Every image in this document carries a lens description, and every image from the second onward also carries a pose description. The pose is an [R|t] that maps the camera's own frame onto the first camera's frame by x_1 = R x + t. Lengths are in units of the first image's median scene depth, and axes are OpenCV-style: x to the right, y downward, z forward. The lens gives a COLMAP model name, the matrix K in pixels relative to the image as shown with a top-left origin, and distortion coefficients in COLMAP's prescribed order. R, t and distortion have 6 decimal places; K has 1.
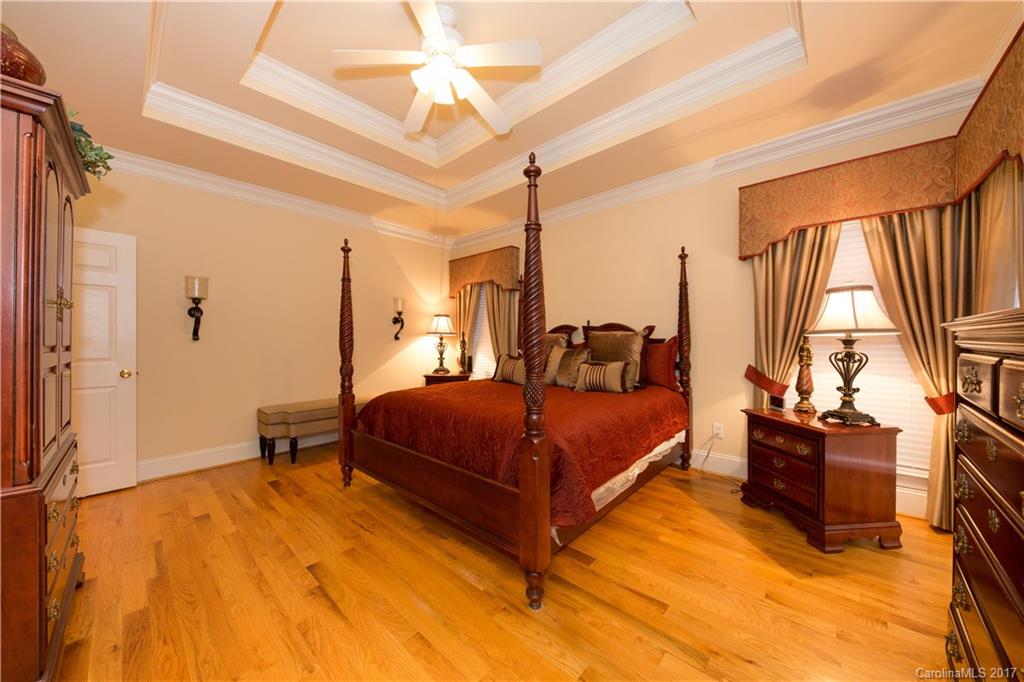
lens RADIAL K [[352.6, 0, 513.4], [0, 352.6, 341.5], [0, 0, 1]] dist [0.015397, -0.008044]
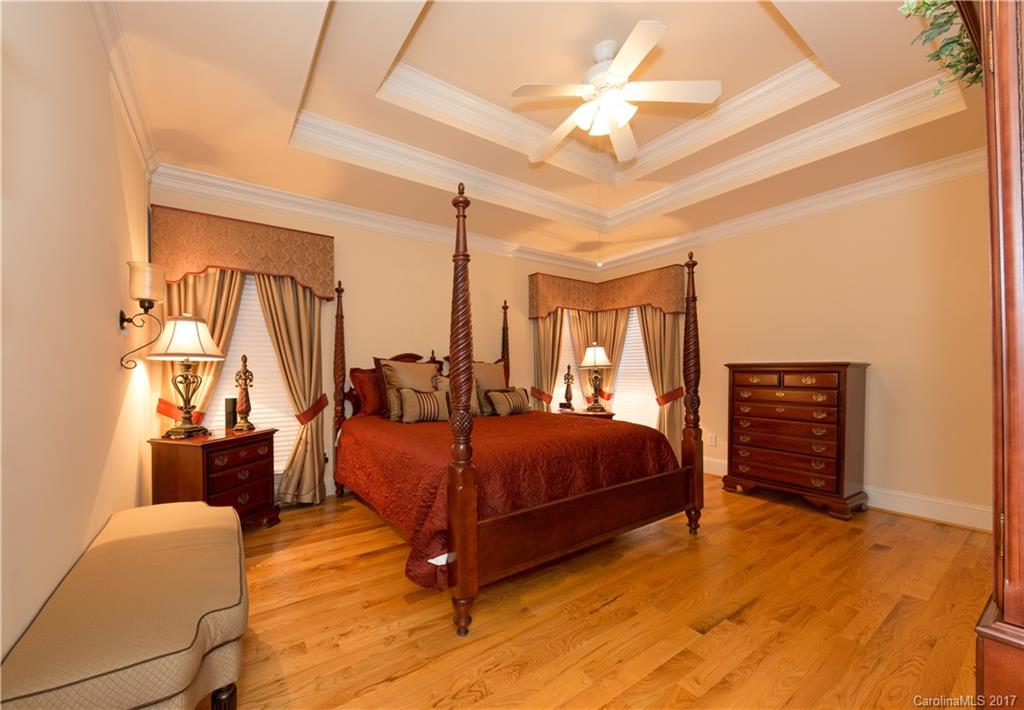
lens RADIAL K [[380.8, 0, 459.9], [0, 380.8, 373.3], [0, 0, 1]] dist [-0.000554, -0.000017]
pose [[0.273959, -0.002814, 0.961737, -1.189556], [0.002115, 0.999995, 0.002323, 0.004573], [-0.961739, 0.001398, 0.273964, 0.963864]]
